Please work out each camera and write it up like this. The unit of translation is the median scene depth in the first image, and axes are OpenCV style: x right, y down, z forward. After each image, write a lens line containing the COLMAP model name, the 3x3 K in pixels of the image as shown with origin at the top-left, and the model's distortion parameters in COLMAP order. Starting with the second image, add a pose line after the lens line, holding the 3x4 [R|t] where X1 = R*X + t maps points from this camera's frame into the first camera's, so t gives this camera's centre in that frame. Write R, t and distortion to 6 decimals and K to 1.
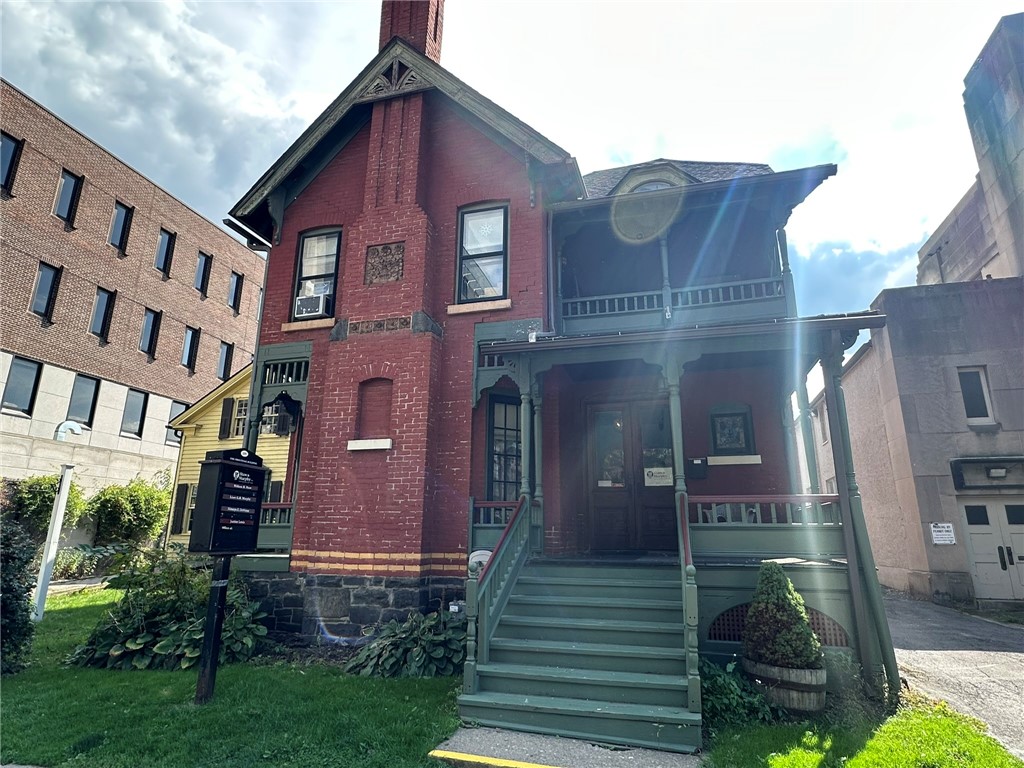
lens RADIAL K [[569.2, 0, 513.4], [0, 569.2, 384.2], [0, 0, 1]] dist [0.016243, -0.000273]
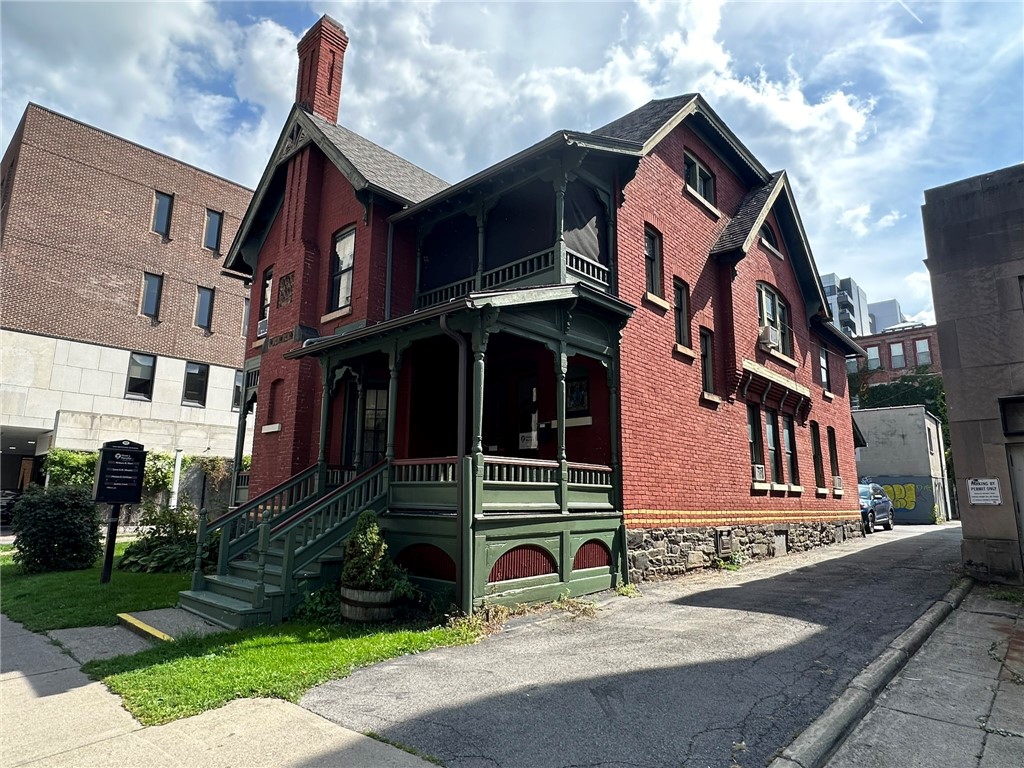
lens RADIAL K [[585.3, 0, 511.9], [0, 585.3, 381.2], [0, 0, 1]] dist [0.010138, 0.002262]
pose [[0.897180, -0.085006, -0.433407, 0.730923], [0.111406, 0.993129, 0.035830, 0.006561], [0.427383, -0.080430, 0.900486, -0.009592]]
